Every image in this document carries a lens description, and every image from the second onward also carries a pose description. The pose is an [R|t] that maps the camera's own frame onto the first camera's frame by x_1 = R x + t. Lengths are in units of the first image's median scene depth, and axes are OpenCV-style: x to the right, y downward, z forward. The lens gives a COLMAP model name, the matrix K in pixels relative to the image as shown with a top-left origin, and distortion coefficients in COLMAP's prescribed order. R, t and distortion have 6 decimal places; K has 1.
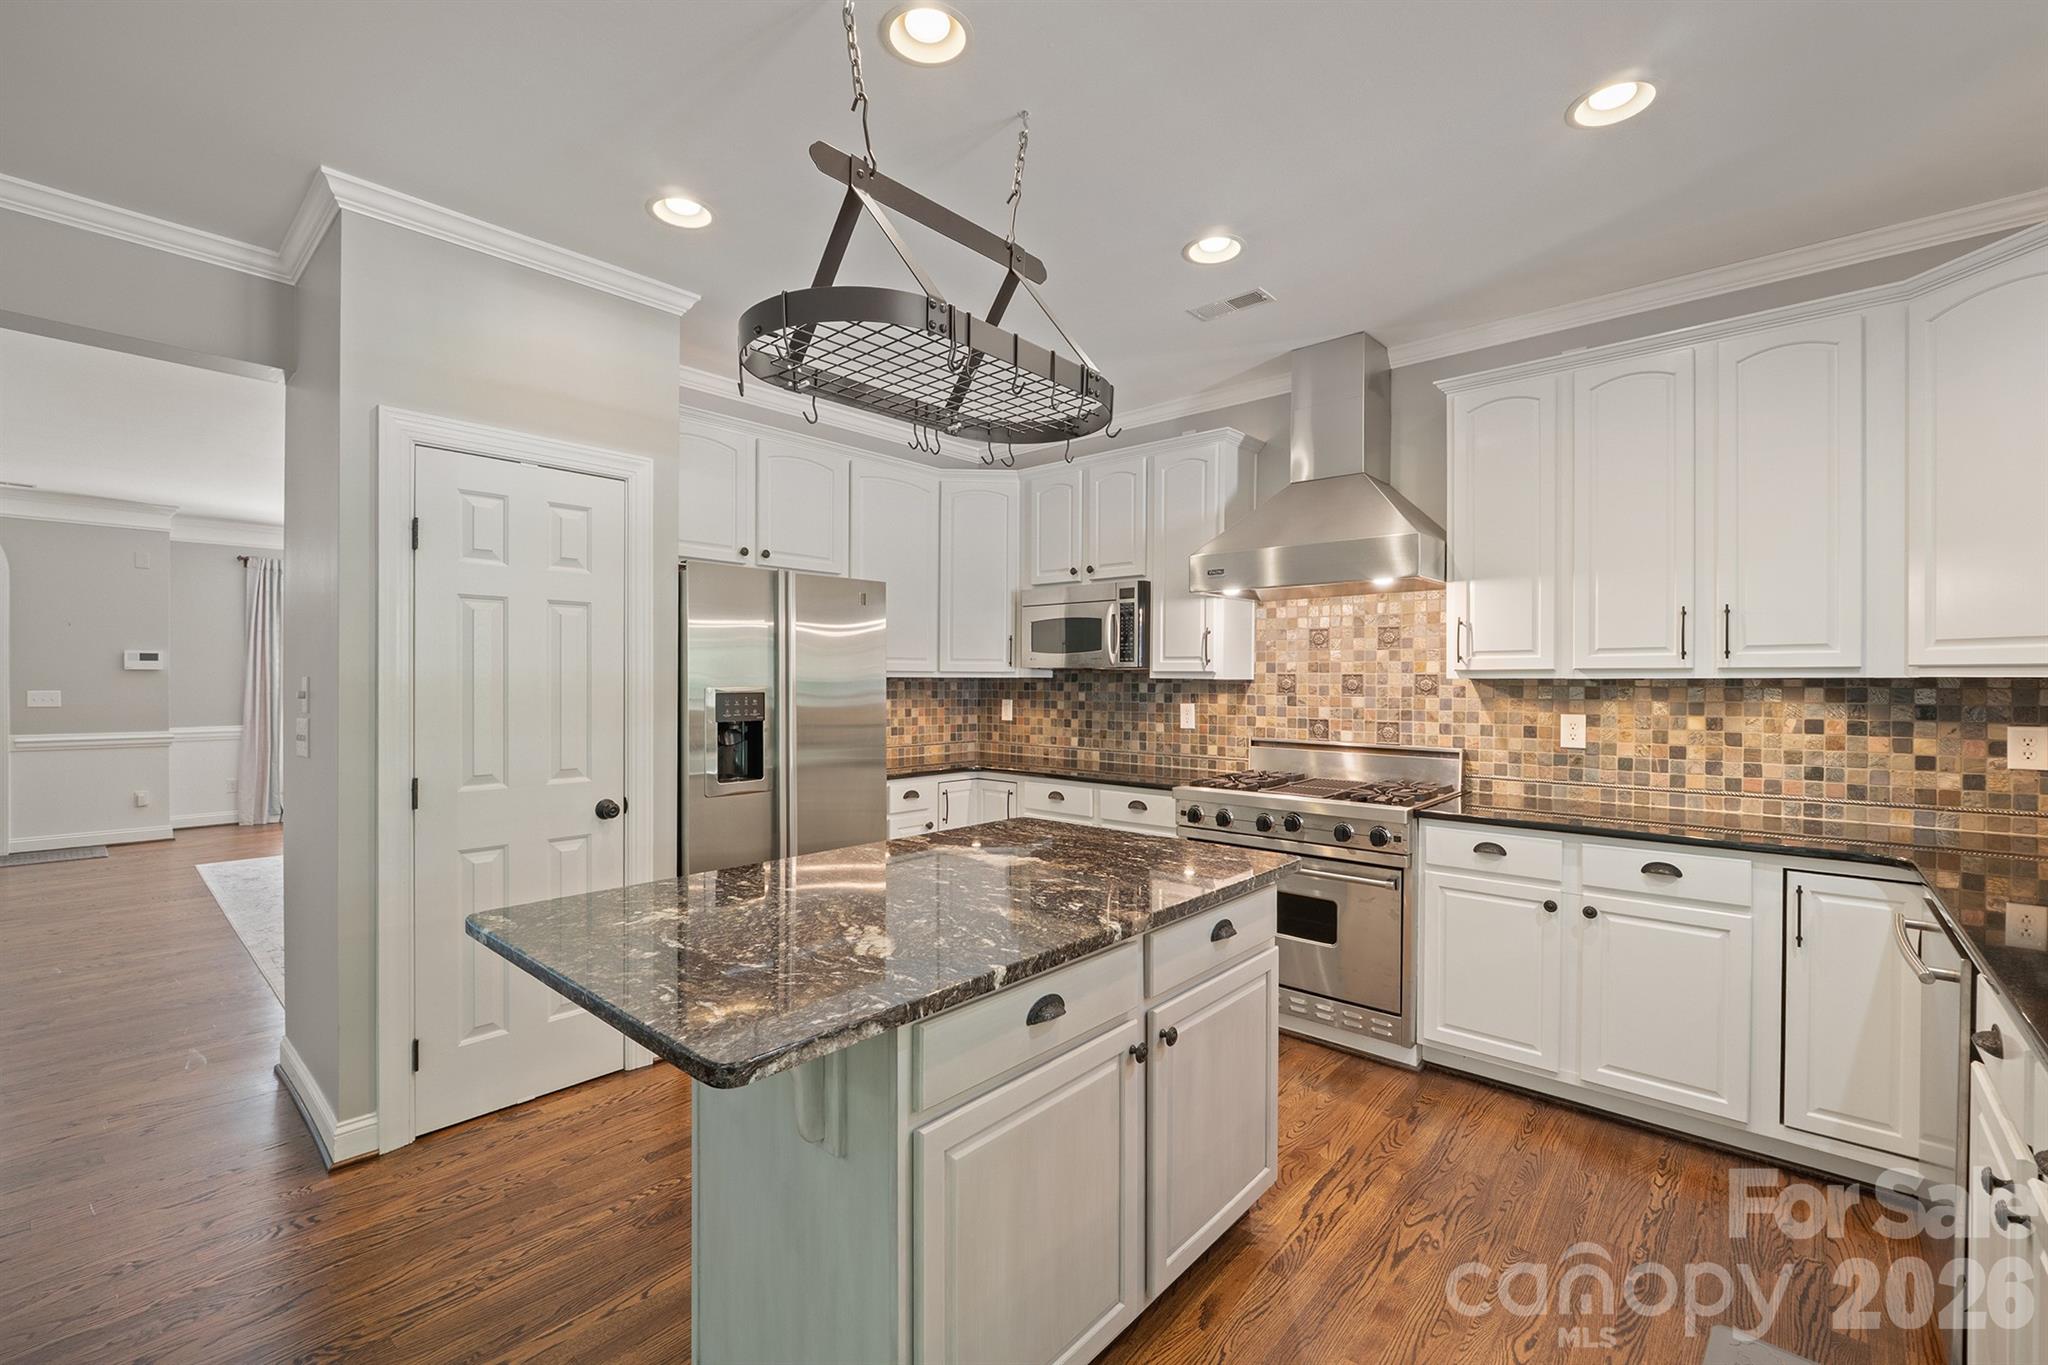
lens RADIAL K [[868.3, 0, 1024.9], [0, 868.3, 685.1], [0, 0, 1]] dist [-0.009429, 0.000458]
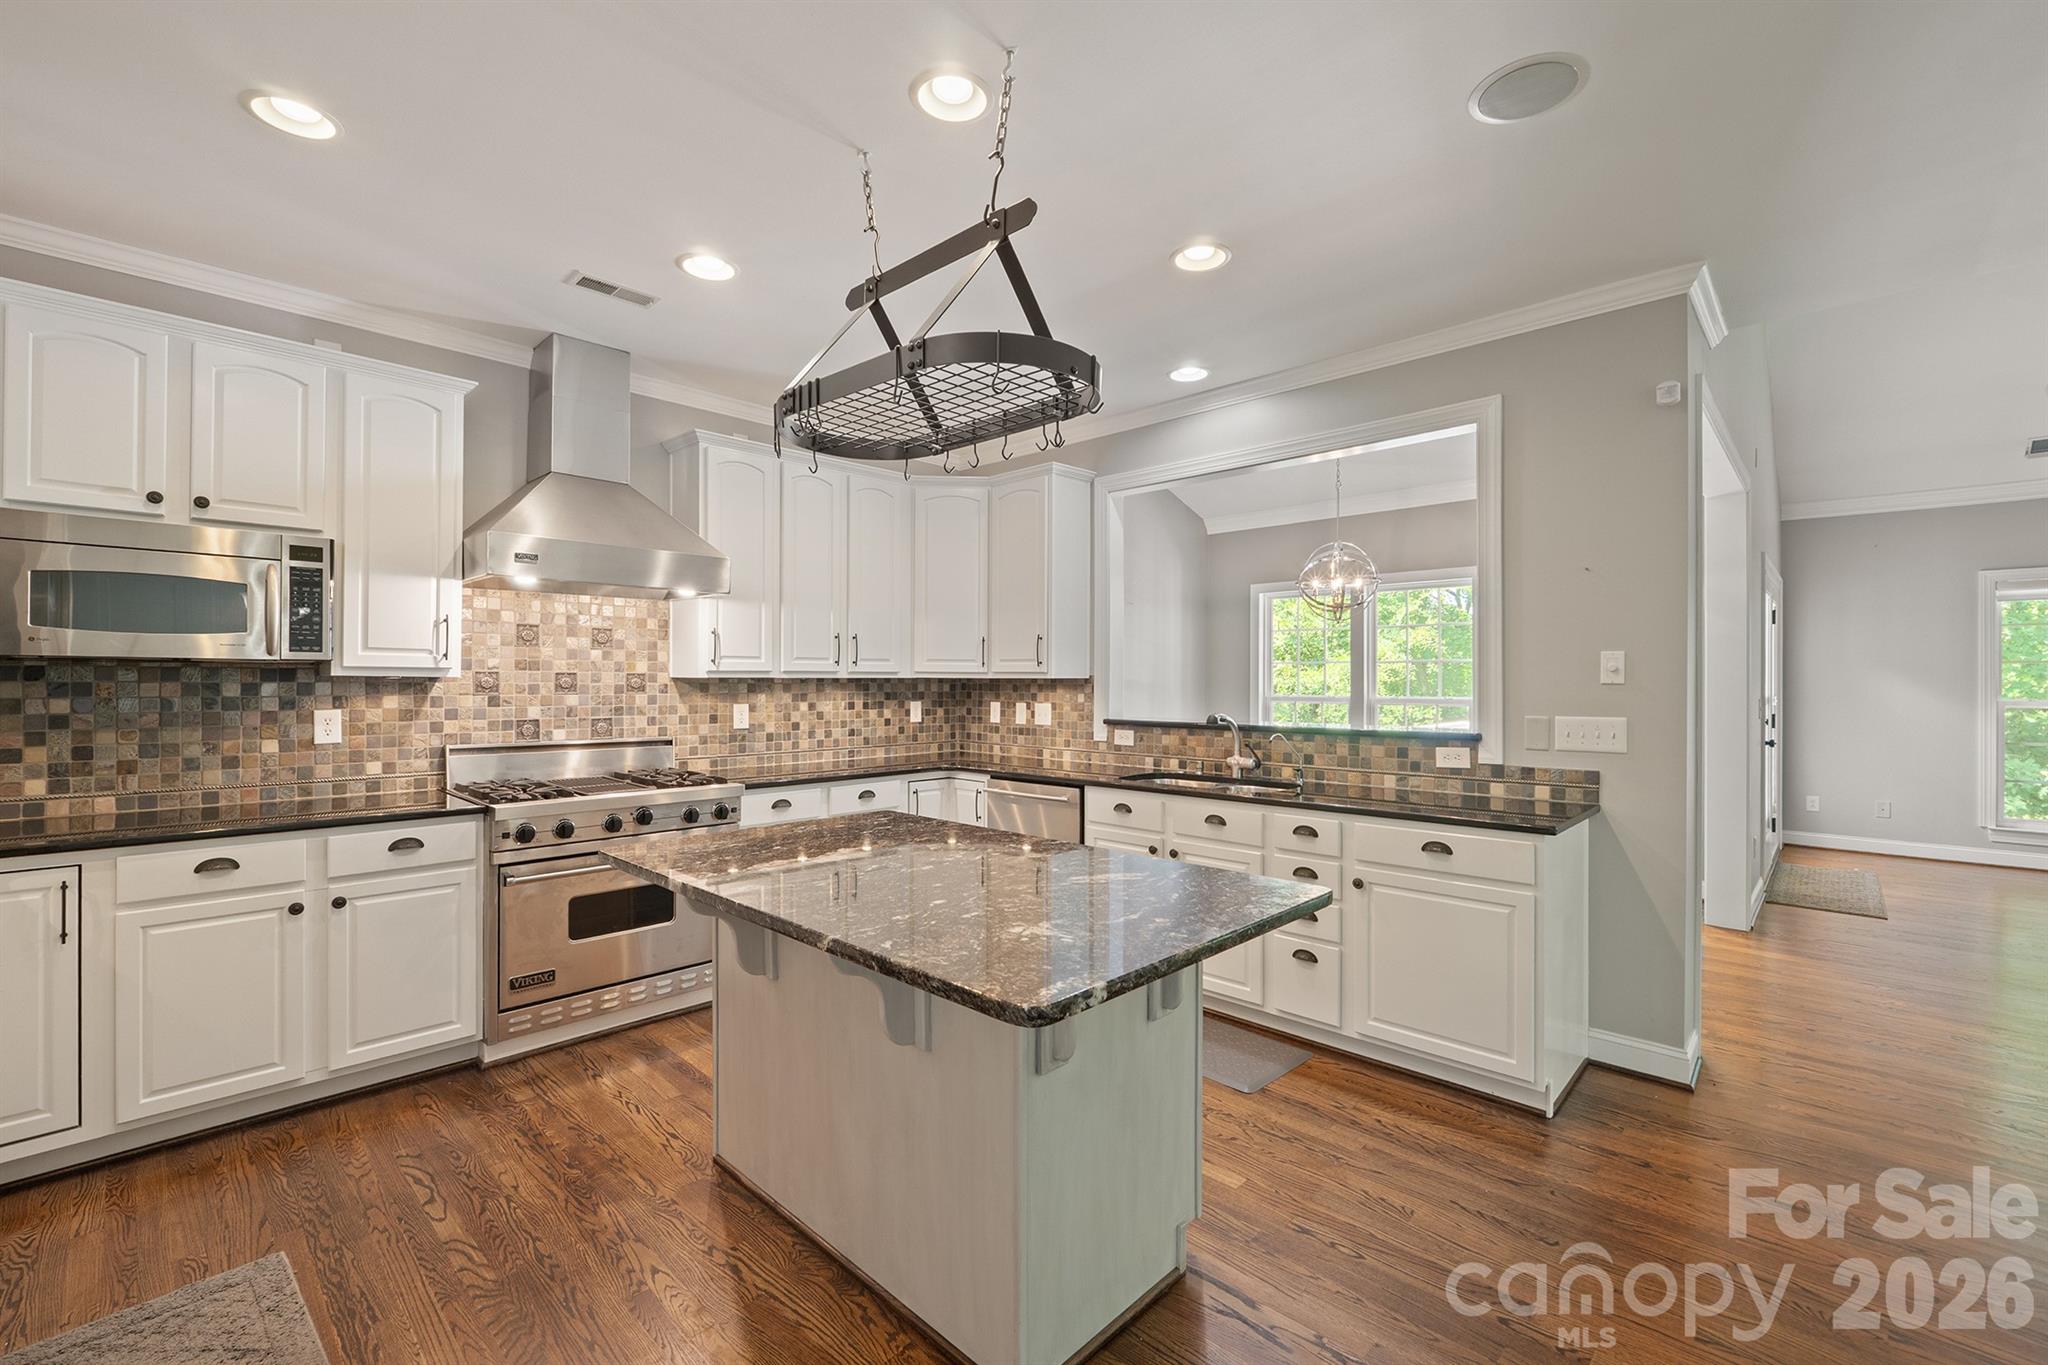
lens RADIAL K [[868.3, 0, 1024.5], [0, 868.3, 683.5], [0, 0, 1]] dist [-0.009429, 0.000458]
pose [[0.030758, -0.005293, 0.999513, -0.640037], [0.003433, 0.999981, 0.005190, -0.003469], [-0.999521, 0.003272, 0.030776, 0.462092]]
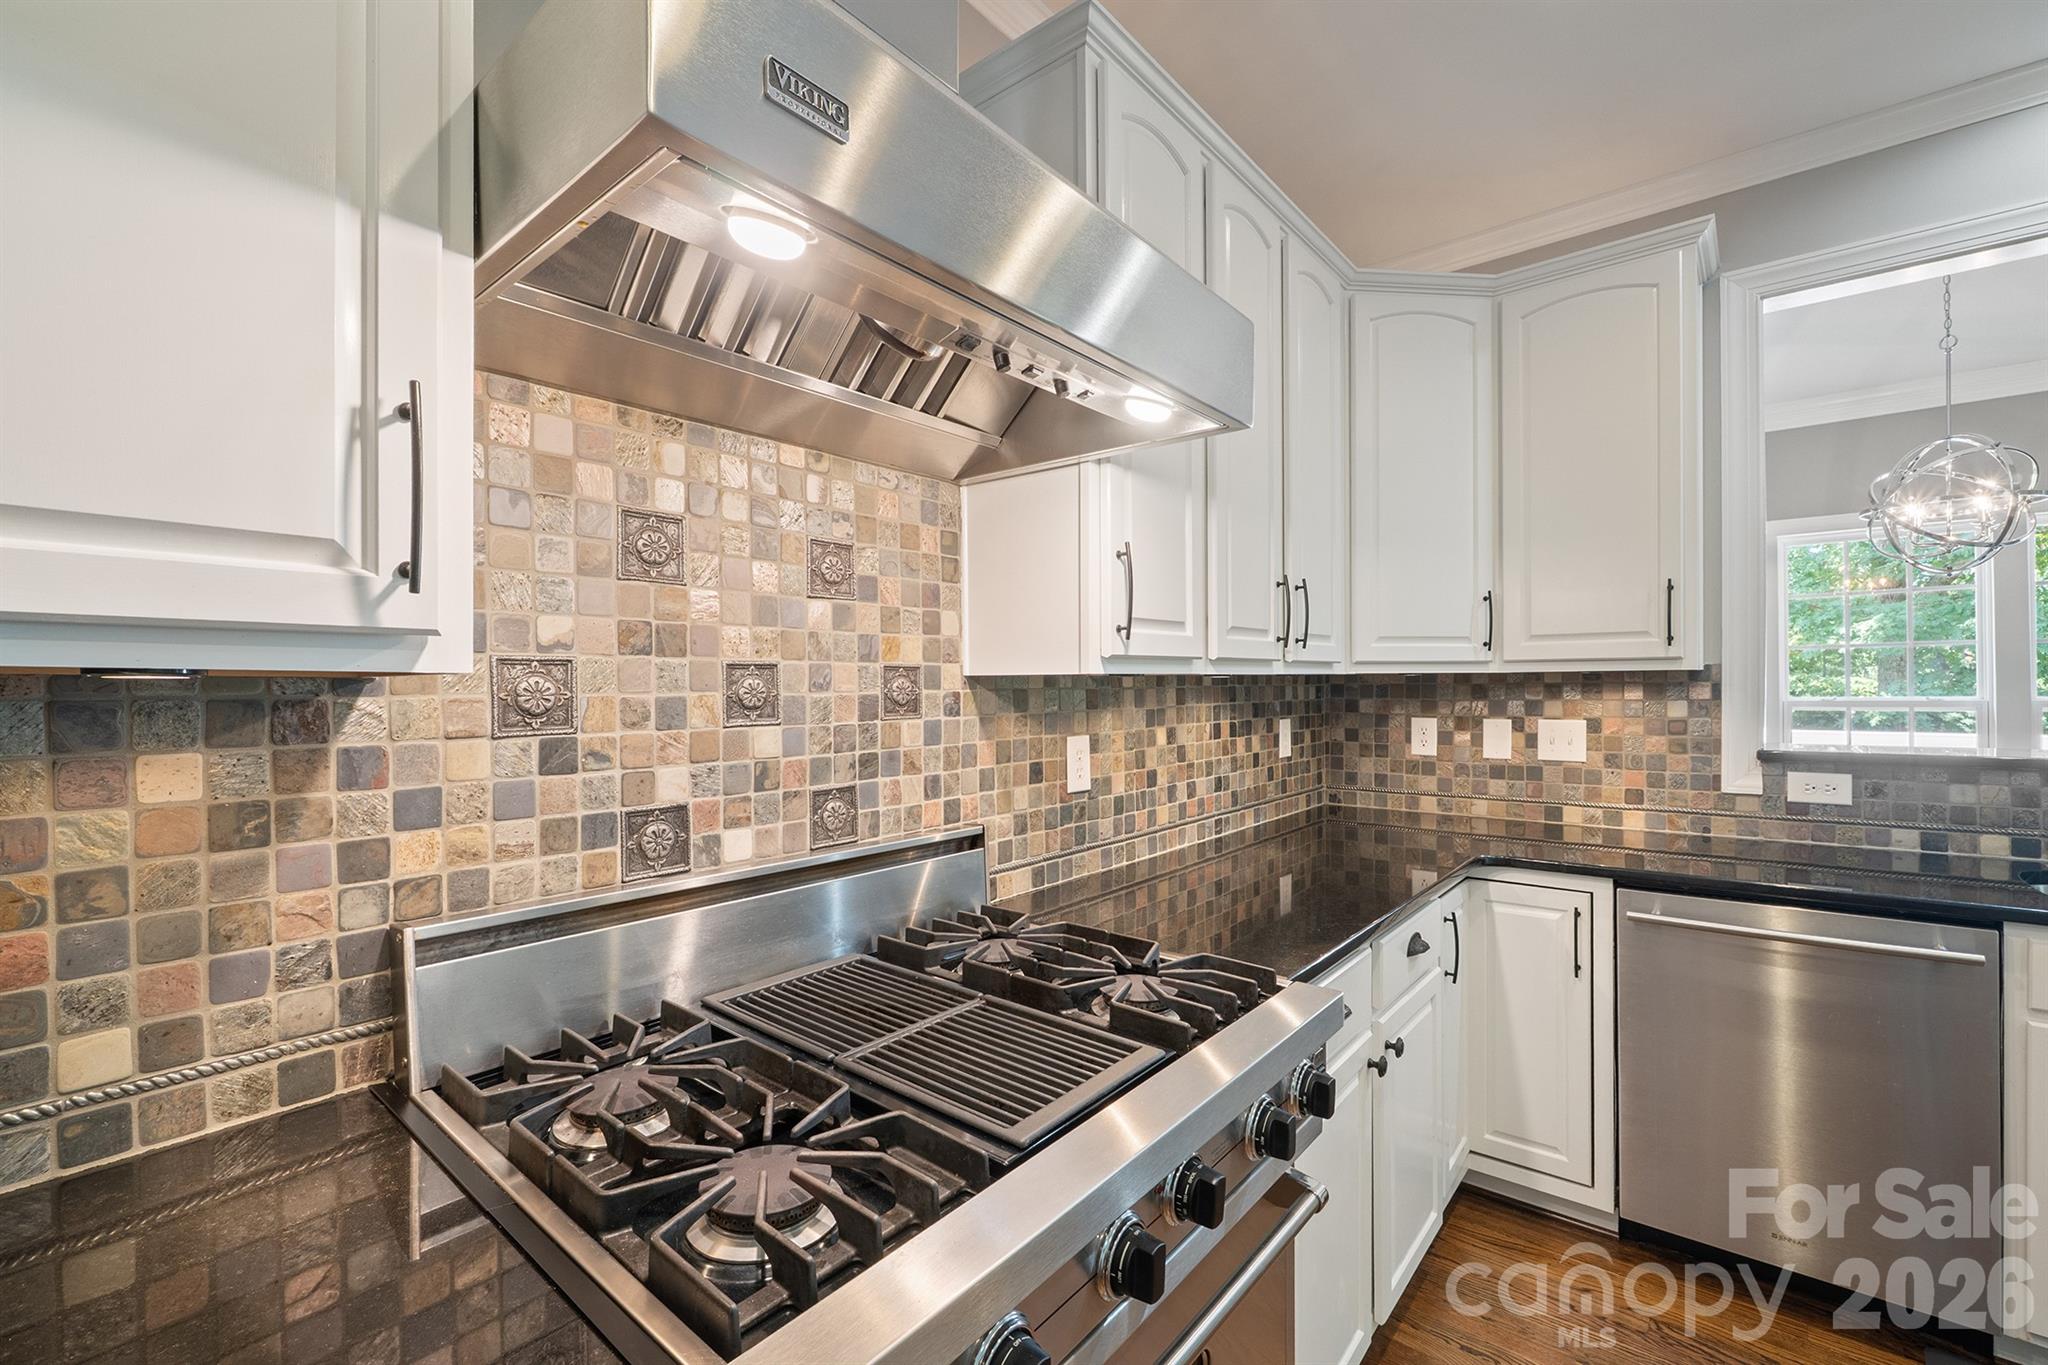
lens RADIAL K [[868.3, 0, 1027.1], [0, 868.3, 692.8], [0, 0, 1]] dist [-0.009429, 0.000458]
pose [[-0.040021, -0.009413, 0.999155, 0.029275], [0.016857, 0.999807, 0.010094, -0.002390], [-0.999057, 0.017247, -0.039854, 0.952596]]
